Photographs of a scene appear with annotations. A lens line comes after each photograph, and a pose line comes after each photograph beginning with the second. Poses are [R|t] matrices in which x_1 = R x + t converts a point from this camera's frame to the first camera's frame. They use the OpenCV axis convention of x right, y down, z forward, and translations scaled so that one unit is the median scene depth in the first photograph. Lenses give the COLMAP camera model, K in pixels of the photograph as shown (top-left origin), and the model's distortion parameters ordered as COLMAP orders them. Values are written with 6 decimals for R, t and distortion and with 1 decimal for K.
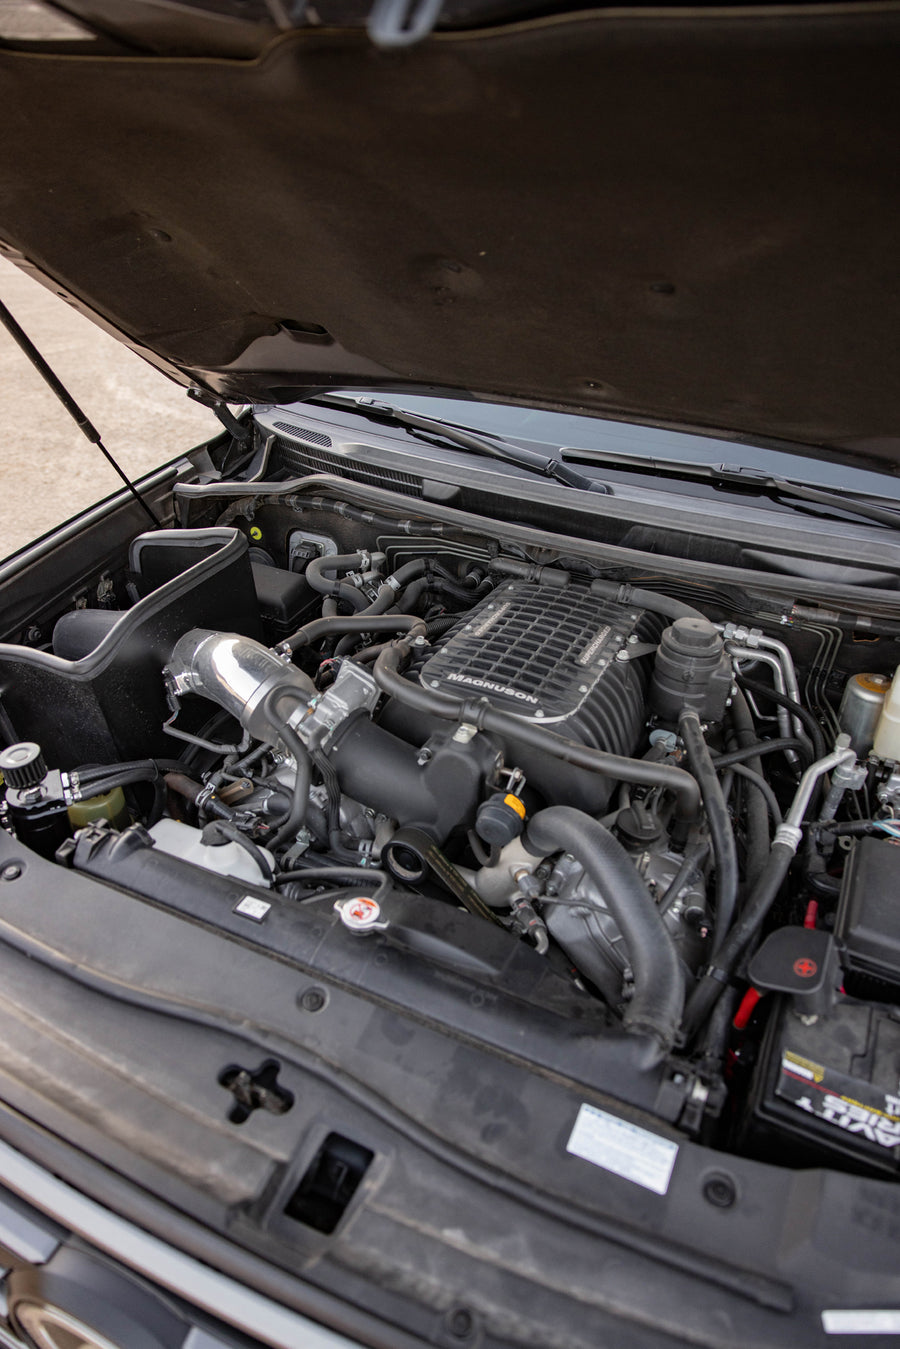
lens RADIAL K [[845.3, 0, 450.0], [0, 845.3, 674.5], [0, 0, 1]] dist [0.007356, 0.002538]
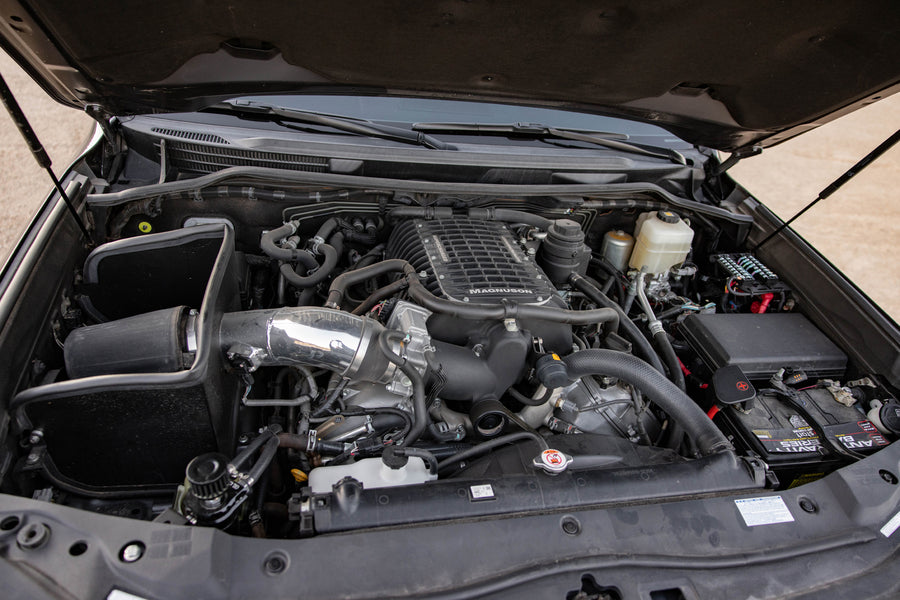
lens RADIAL K [[563.9, 0, 450.0], [0, 563.9, 300.0], [0, 0, 1]] dist [0.007356, 0.002538]
pose [[0.808942, -0.271652, 0.521361, -0.452038], [0.240734, 0.962141, 0.127795, -0.098253], [-0.536339, 0.022131, 0.843712, 0.183702]]
